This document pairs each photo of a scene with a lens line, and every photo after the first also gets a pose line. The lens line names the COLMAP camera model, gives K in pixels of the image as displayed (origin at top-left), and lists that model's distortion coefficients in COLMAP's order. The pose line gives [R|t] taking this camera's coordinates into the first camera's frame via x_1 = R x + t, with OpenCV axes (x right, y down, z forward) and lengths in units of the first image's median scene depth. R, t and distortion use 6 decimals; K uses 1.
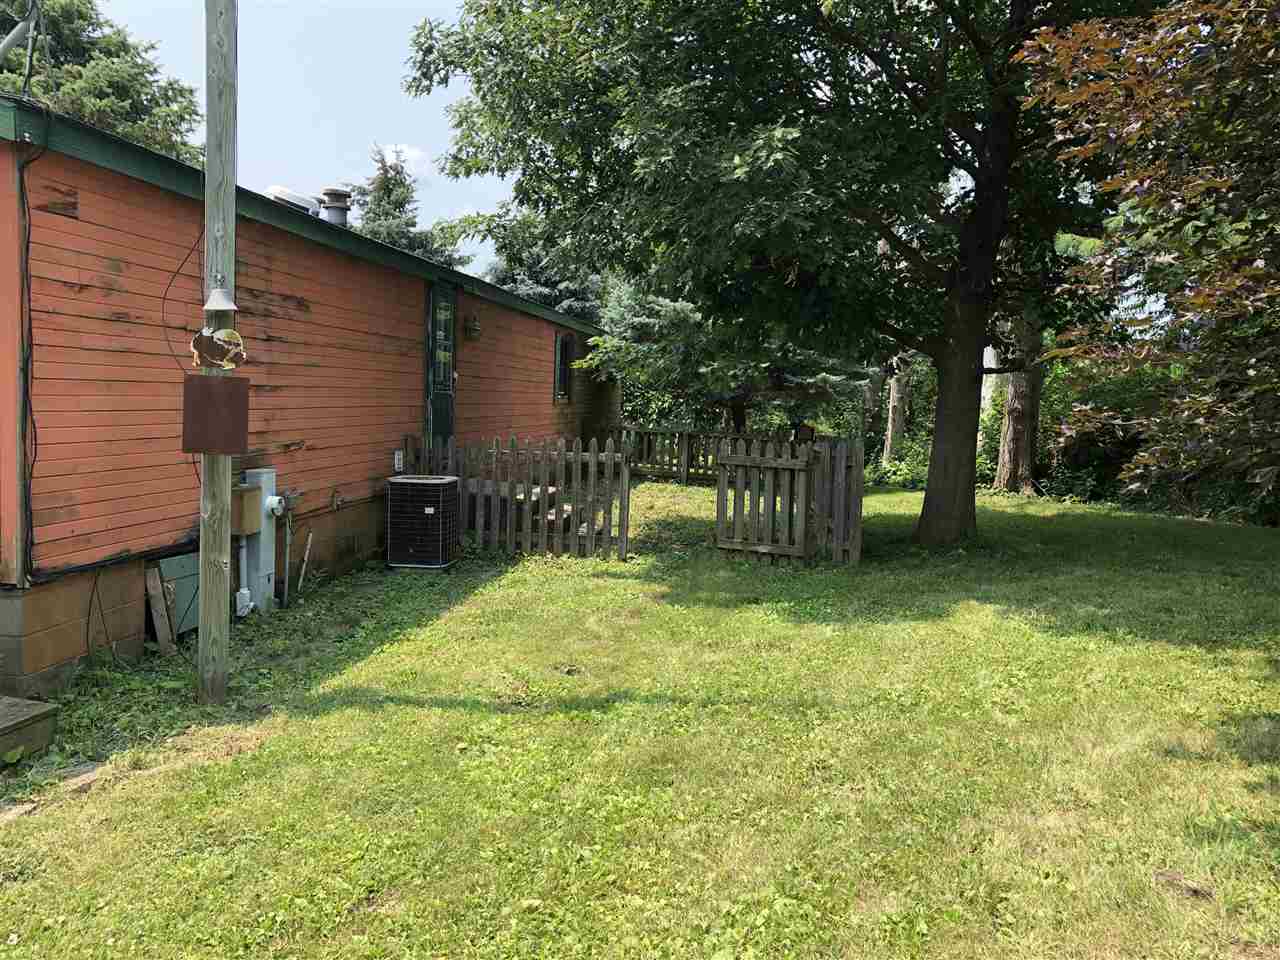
lens RADIAL K [[1051.2, 0, 639.0], [0, 1051.2, 486.0], [0, 0, 1]] dist [0.040459, -0.036404]
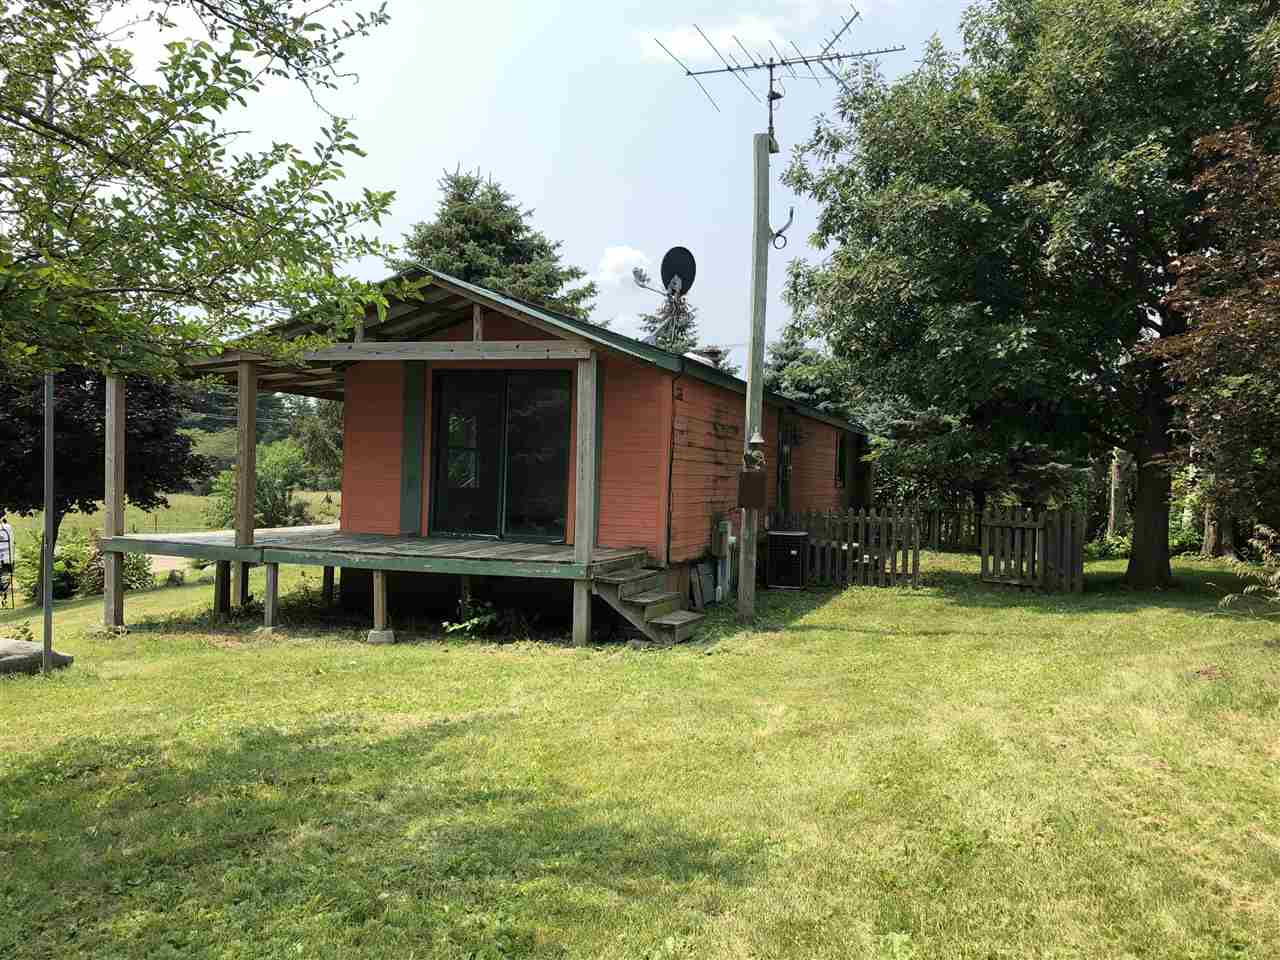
lens RADIAL K [[1051.2, 0, 630.9], [0, 1051.2, 473.5], [0, 0, 1]] dist [0.040459, -0.036404]
pose [[0.979287, -0.004975, -0.202415, -0.071898], [-0.013886, 0.995694, -0.091652, 0.032866], [0.202000, 0.092564, 0.975001, -0.384801]]
